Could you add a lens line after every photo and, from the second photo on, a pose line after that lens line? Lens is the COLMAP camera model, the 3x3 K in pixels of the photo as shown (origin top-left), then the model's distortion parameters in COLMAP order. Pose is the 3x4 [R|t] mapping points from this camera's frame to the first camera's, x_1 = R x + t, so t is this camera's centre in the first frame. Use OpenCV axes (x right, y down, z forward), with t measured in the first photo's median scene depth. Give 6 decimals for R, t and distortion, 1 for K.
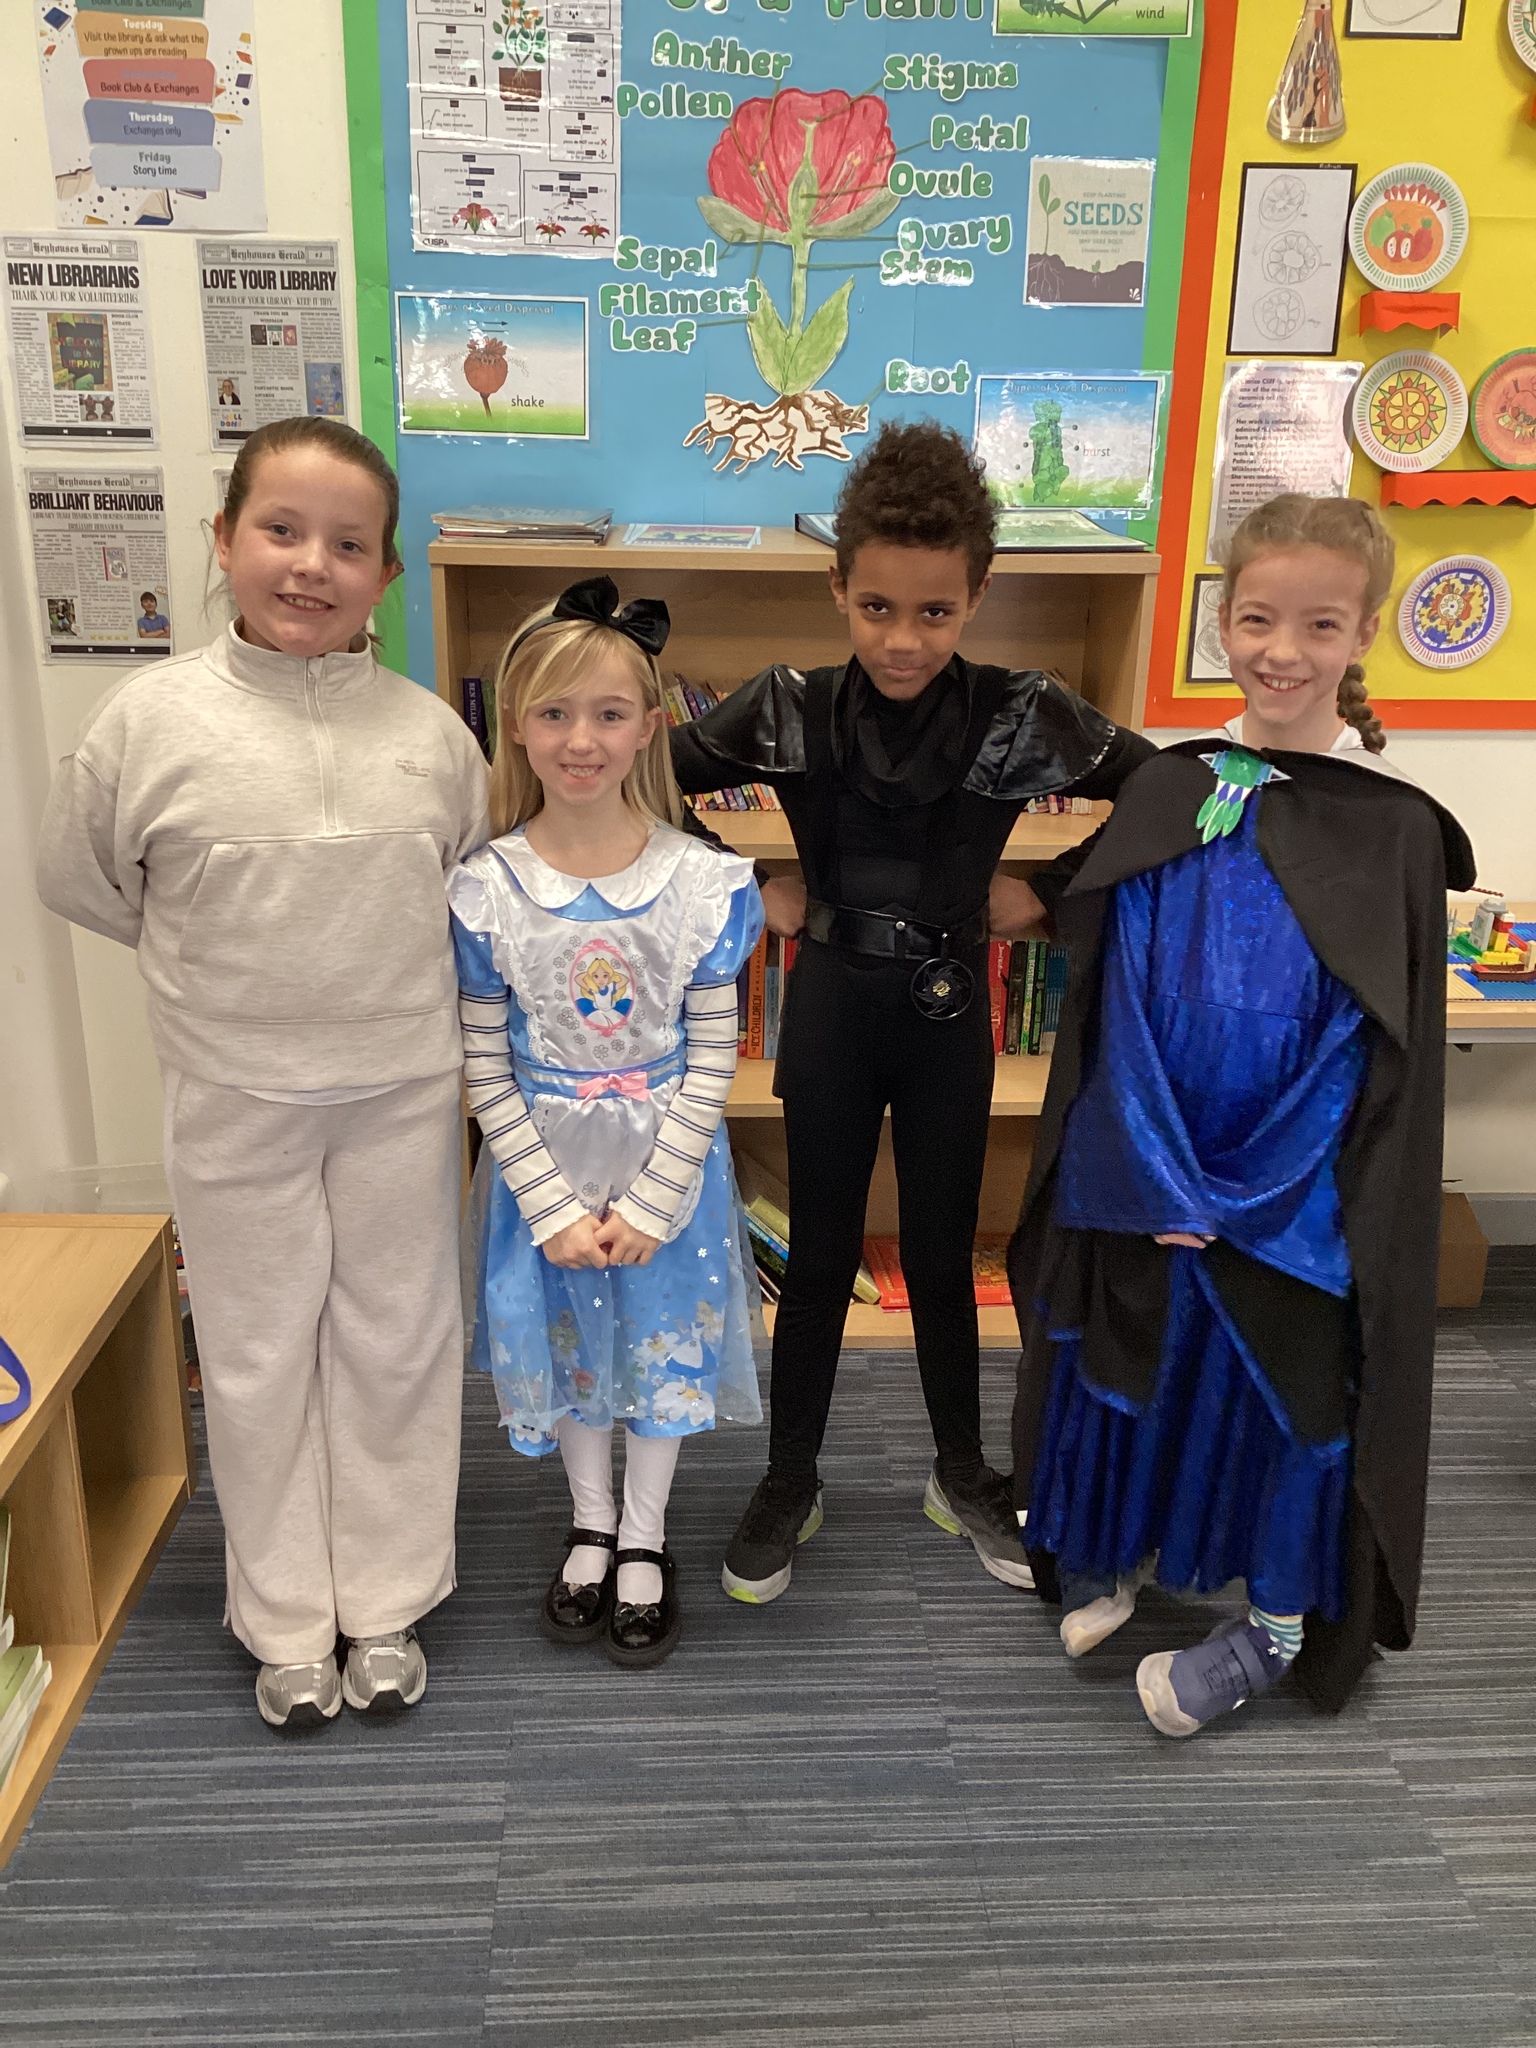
lens RADIAL K [[1855.6, 0, 768.0], [0, 1855.6, 1024.0], [0, 0, 1]] dist [0.046751, -0.118826]
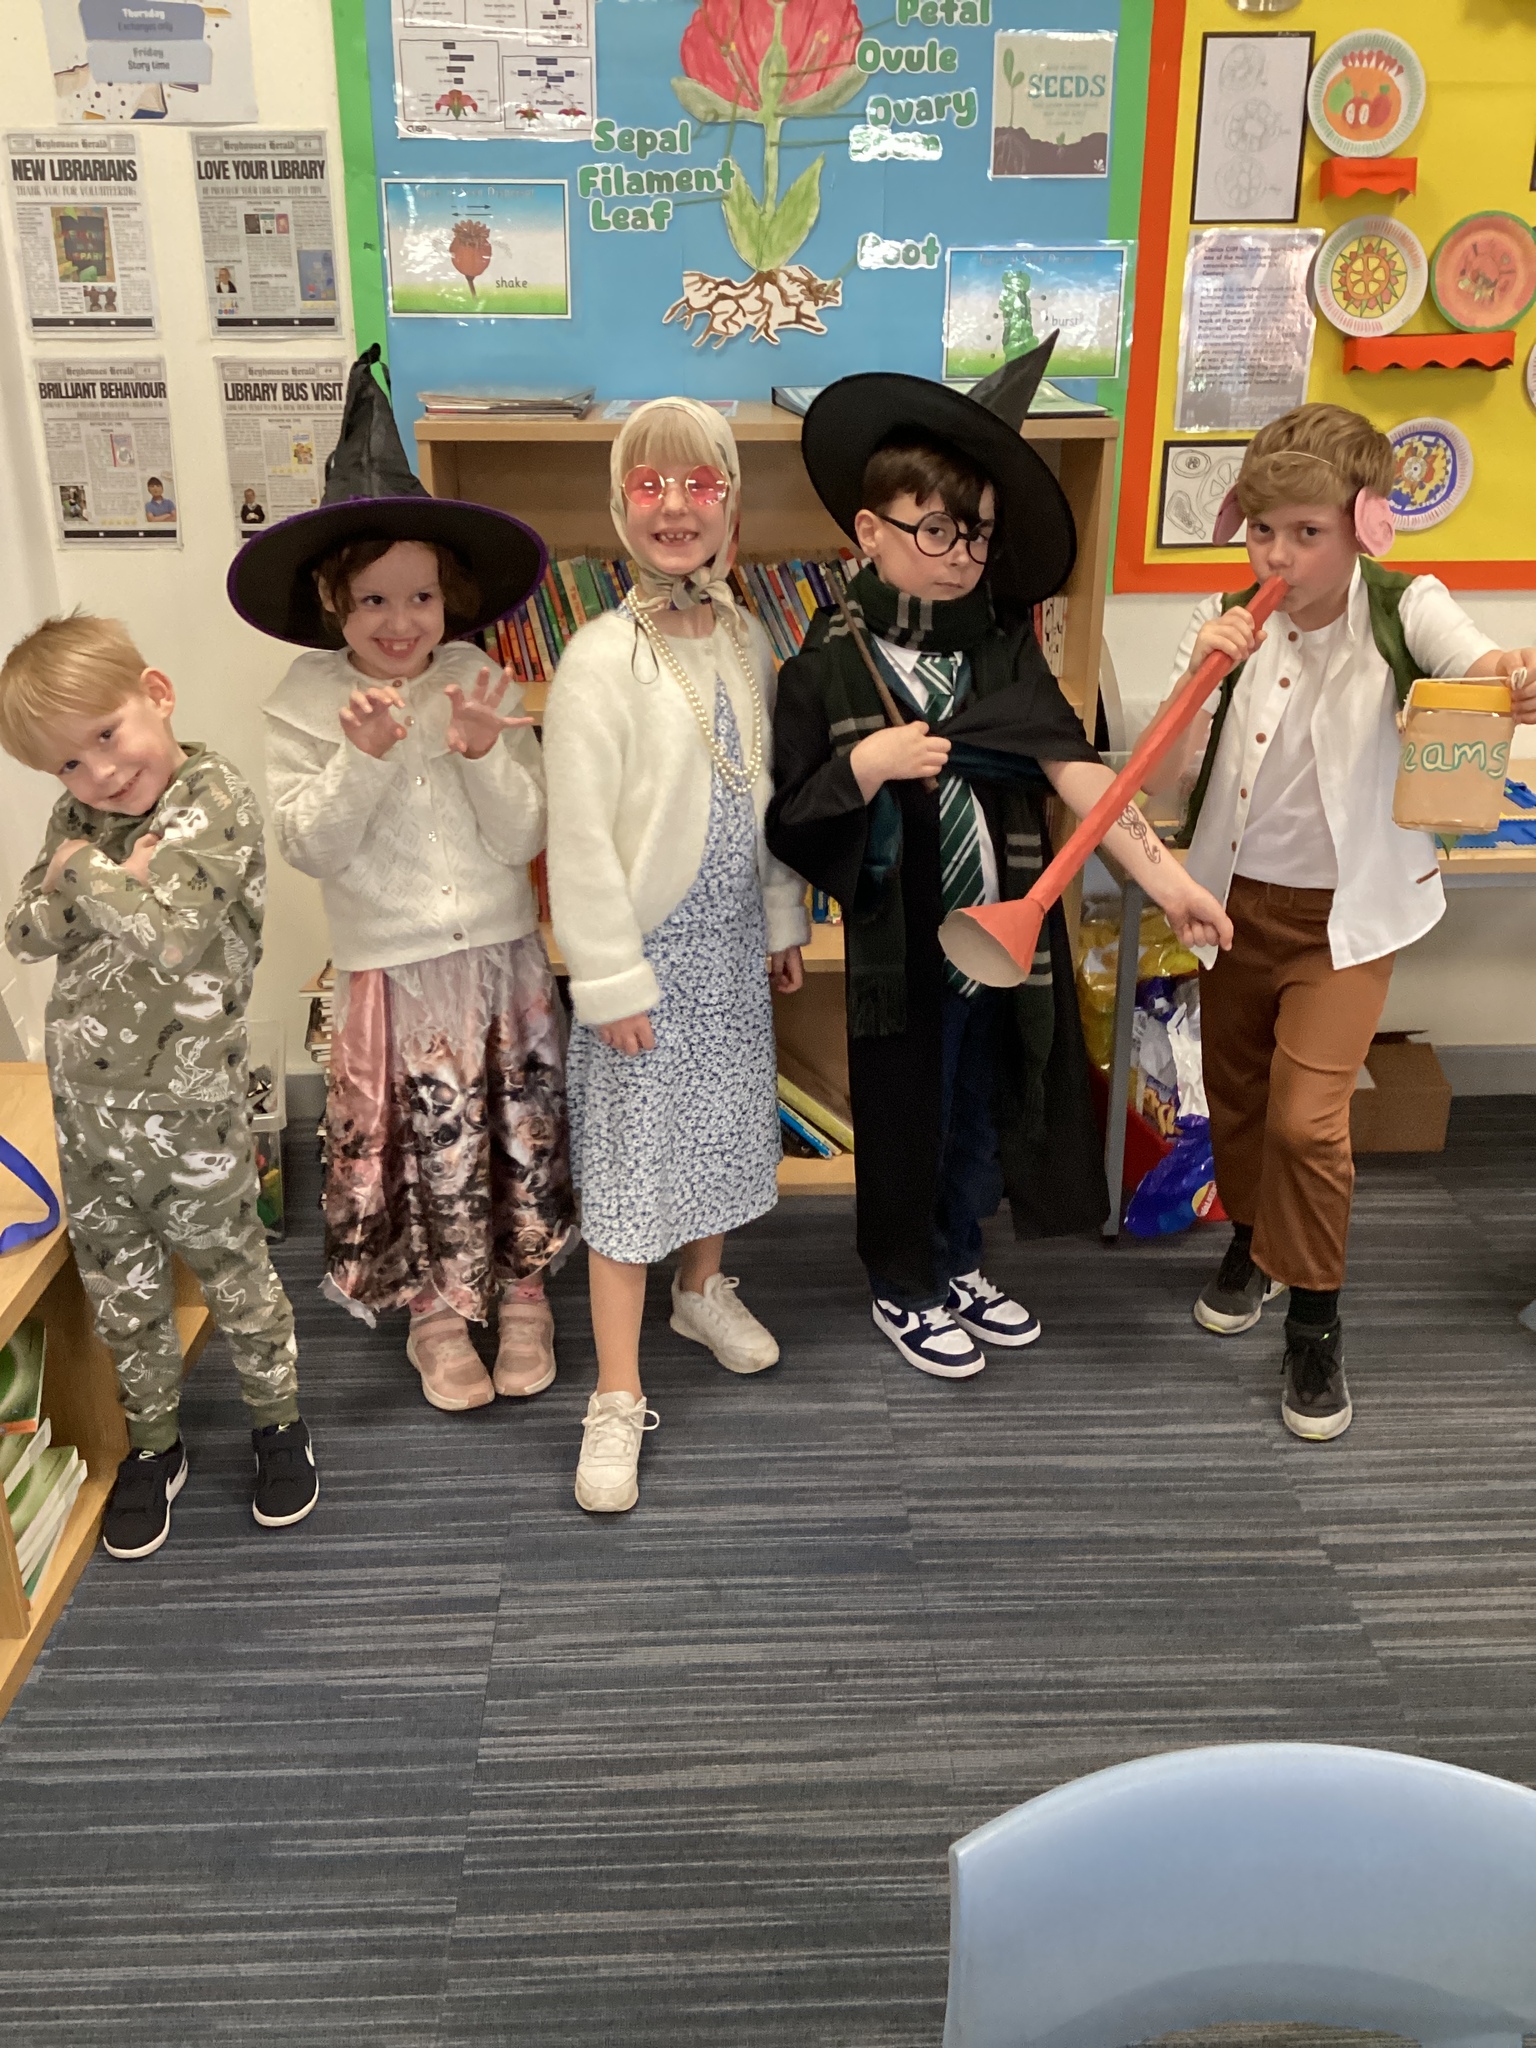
lens RADIAL K [[1855.6, 0, 768.0], [0, 1855.6, 1024.0], [0, 0, 1]] dist [0.046751, -0.118826]
pose [[0.999682, -0.011795, -0.022288, 0.032488], [0.012899, 0.998664, 0.050041, 0.027919], [0.021668, -0.050312, 0.998498, -0.054199]]
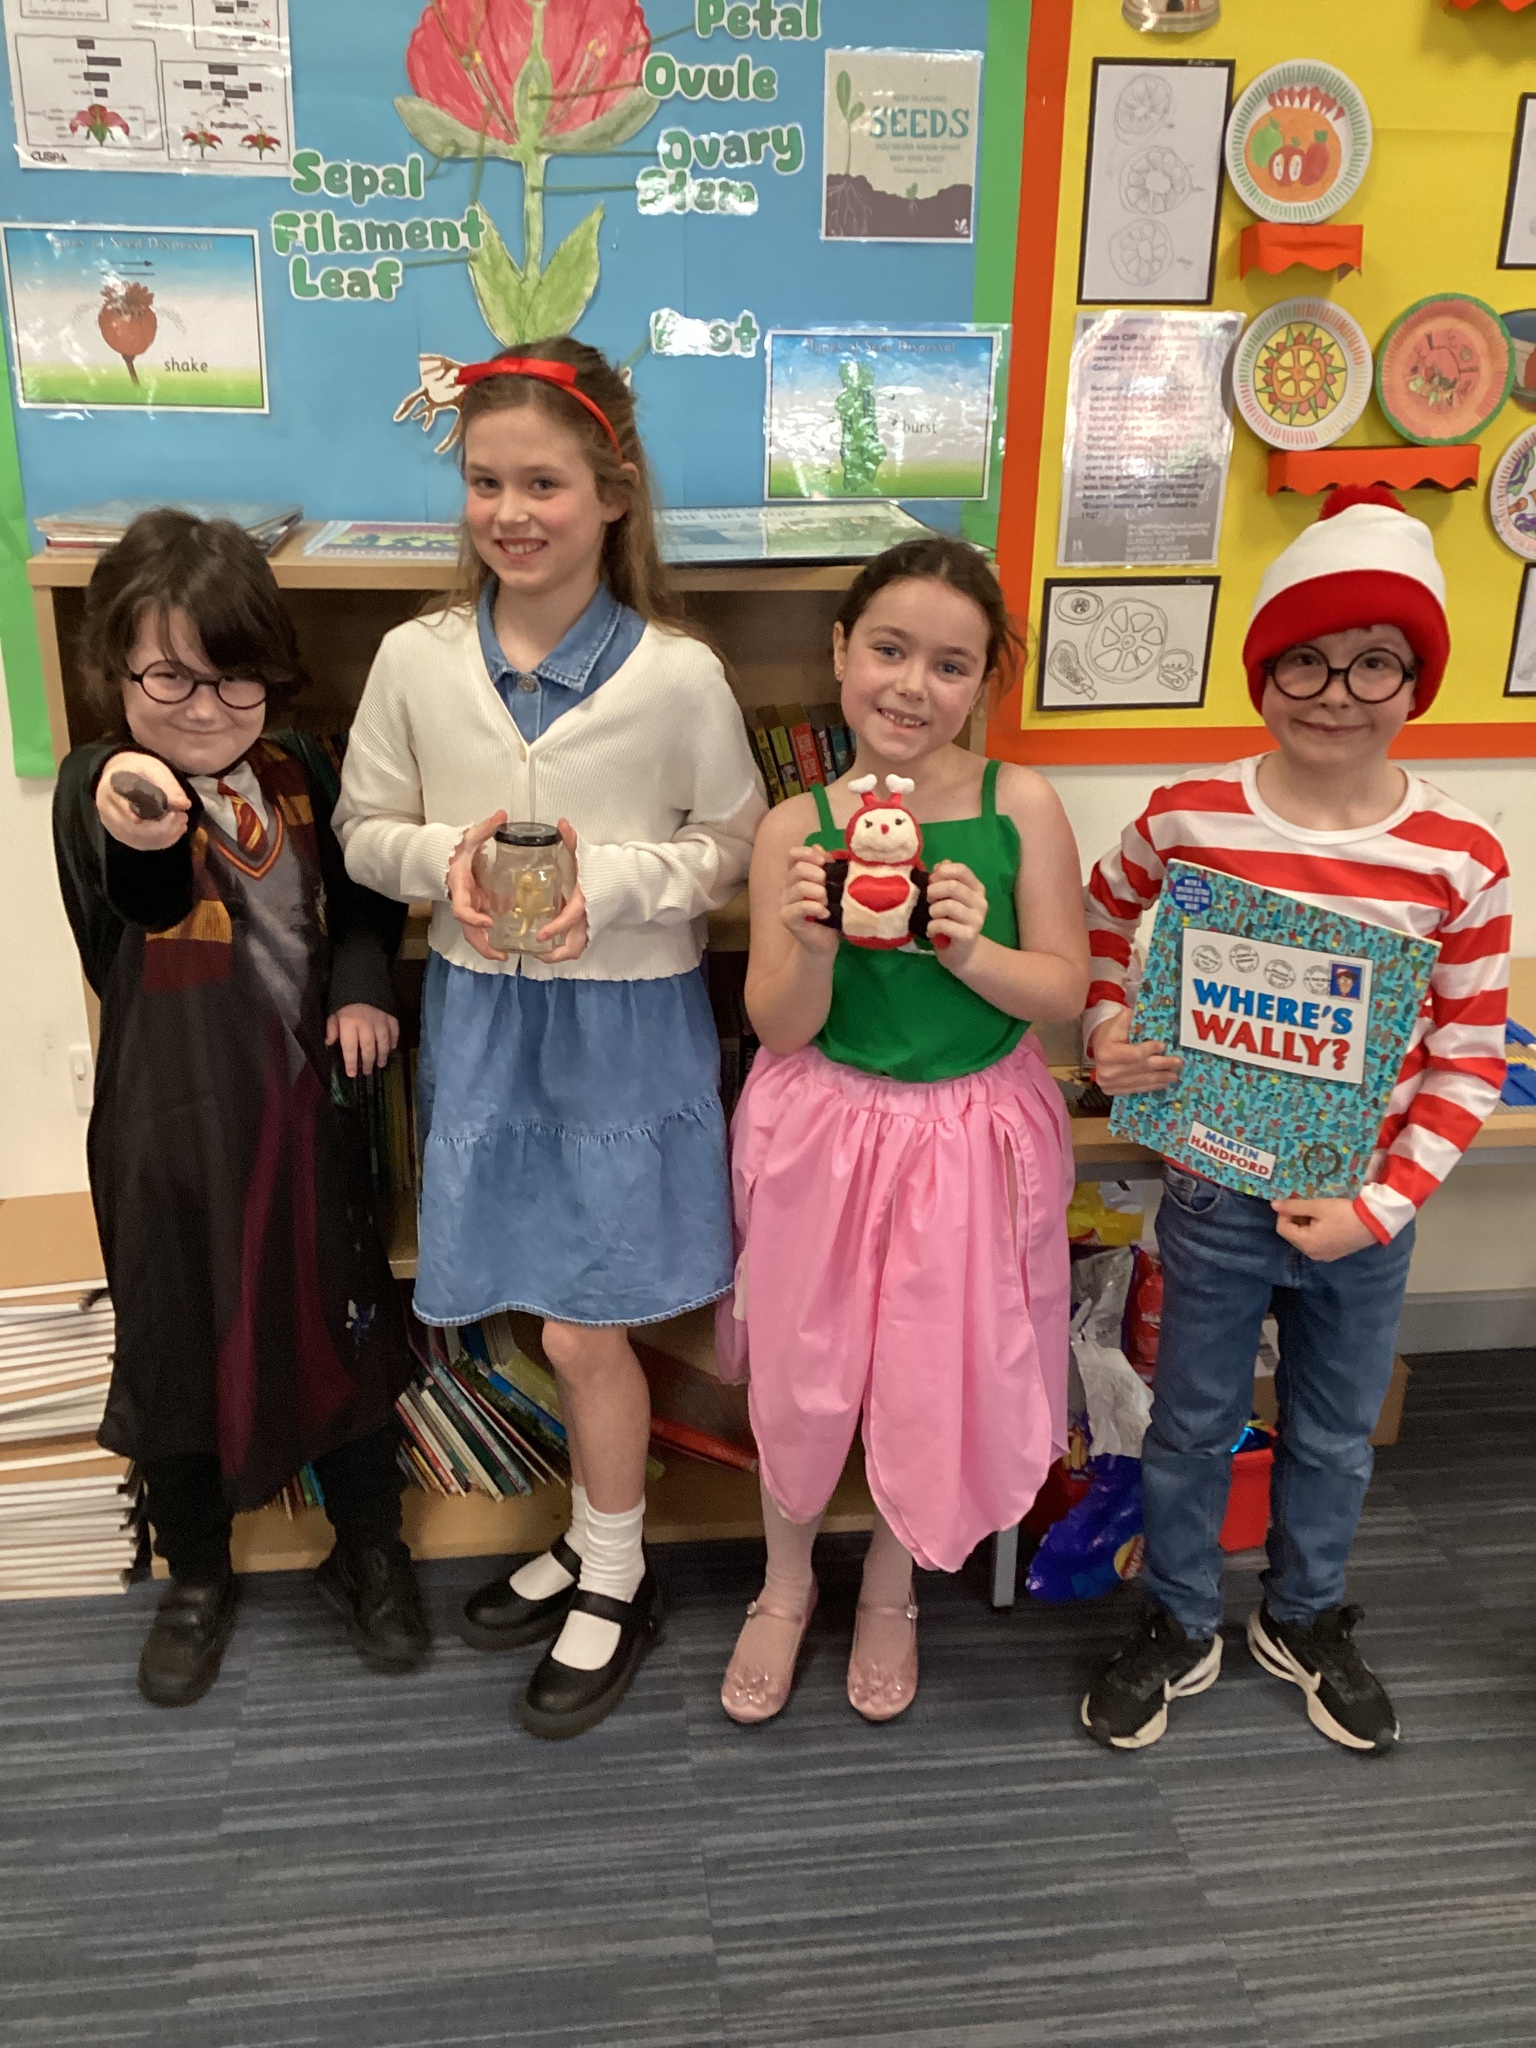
lens RADIAL K [[1838.0, 0, 768.0], [0, 1838.0, 1024.0], [0, 0, 1]] dist [0.027162, -0.058270]
pose [[0.997391, -0.027445, 0.066773, 0.054244], [0.025700, 0.999309, 0.026845, -0.077557], [-0.067463, -0.025059, 0.997407, 0.220011]]
